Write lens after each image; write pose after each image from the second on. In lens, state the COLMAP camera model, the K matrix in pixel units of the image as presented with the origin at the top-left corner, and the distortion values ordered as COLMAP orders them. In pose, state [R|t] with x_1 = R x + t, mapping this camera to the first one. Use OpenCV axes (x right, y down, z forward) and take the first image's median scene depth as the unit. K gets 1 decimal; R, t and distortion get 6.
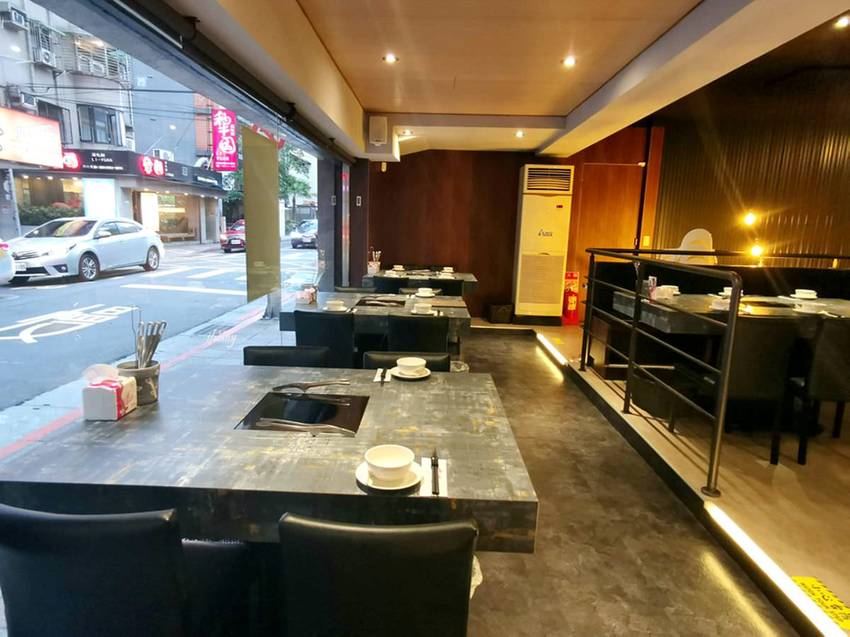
lens RADIAL K [[514.4, 0, 420.7], [0, 514.4, 320.5], [0, 0, 1]] dist [0.016335, 0.002982]
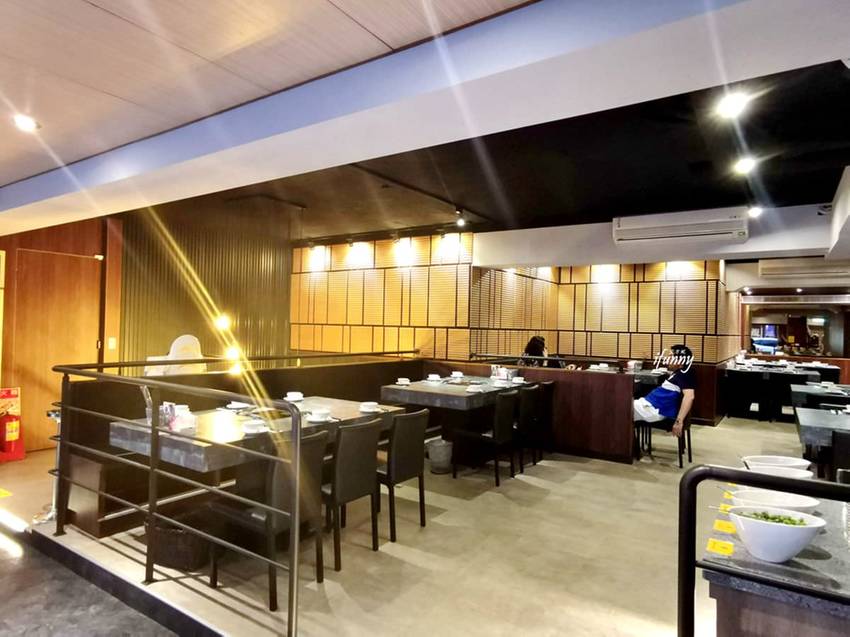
lens RADIAL K [[514.4, 0, 426.9], [0, 514.4, 325.7], [0, 0, 1]] dist [0.016335, 0.002982]
pose [[0.533426, -0.009059, 0.845799, -0.034435], [0.140759, 0.986950, -0.078203, -0.080812], [-0.834053, 0.160769, 0.527740, 0.183196]]
